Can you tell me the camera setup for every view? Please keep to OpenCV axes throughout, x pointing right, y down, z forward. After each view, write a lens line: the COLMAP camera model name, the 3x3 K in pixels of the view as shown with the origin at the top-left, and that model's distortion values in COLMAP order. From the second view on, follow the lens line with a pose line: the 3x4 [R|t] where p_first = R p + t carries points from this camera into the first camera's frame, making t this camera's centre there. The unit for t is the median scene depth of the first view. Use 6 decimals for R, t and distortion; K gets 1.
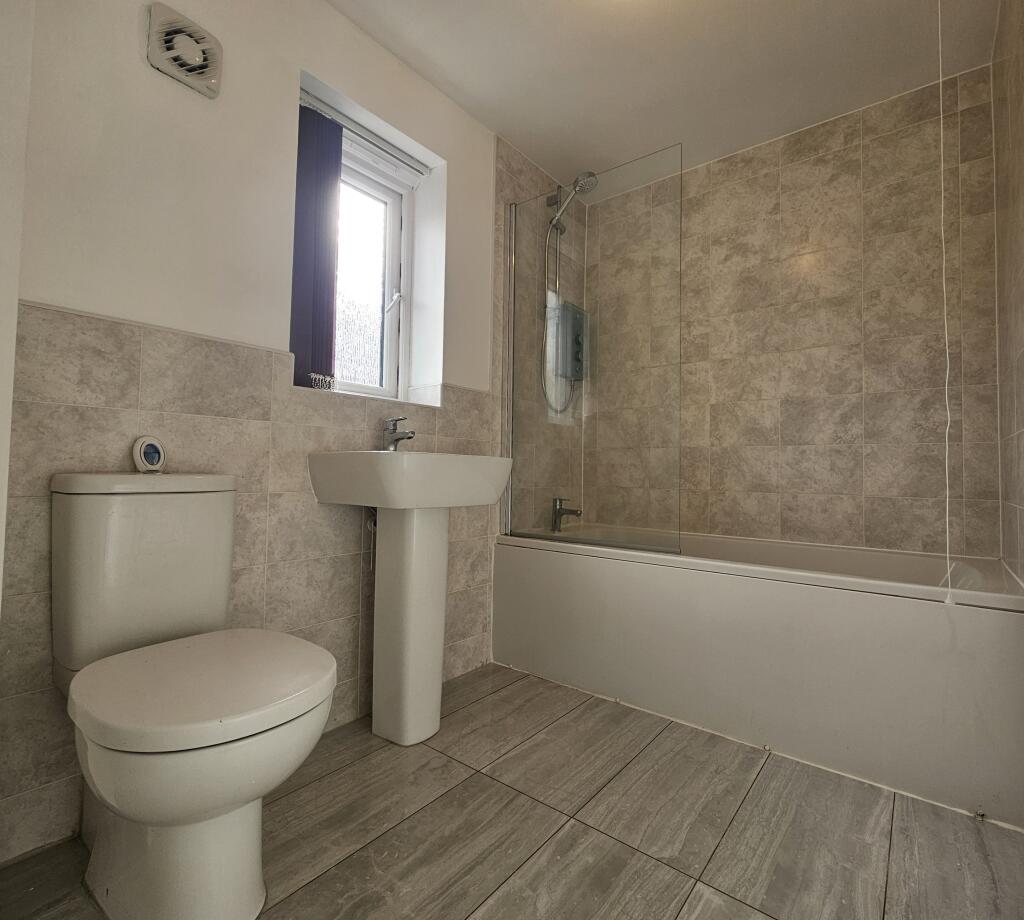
lens RADIAL K [[456.9, 0, 512.0], [0, 456.9, 460.0], [0, 0, 1]] dist [0.000481, -0.000044]
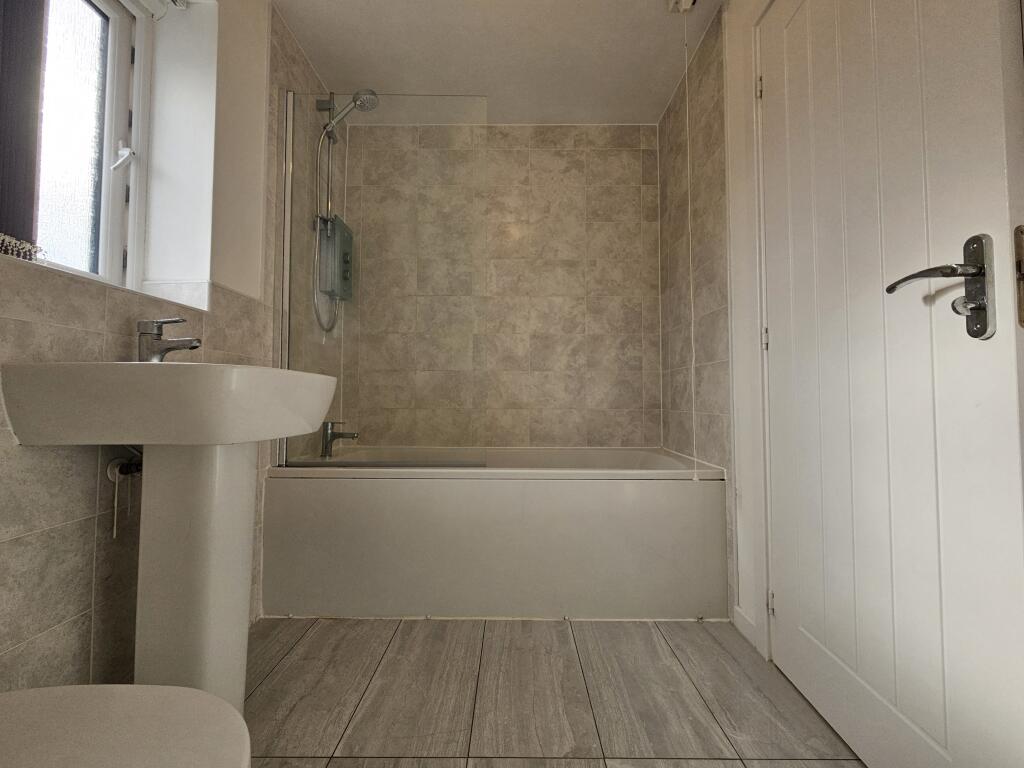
lens RADIAL K [[420.6, 0, 512.1], [0, 420.6, 381.7], [0, 0, 1]] dist [-0.000463, 0.000824]
pose [[0.818332, 0.008753, 0.574679, -0.119647], [-0.007139, 0.999962, -0.005064, 0.003688], [-0.574701, 0.000042, 0.818363, 0.094069]]
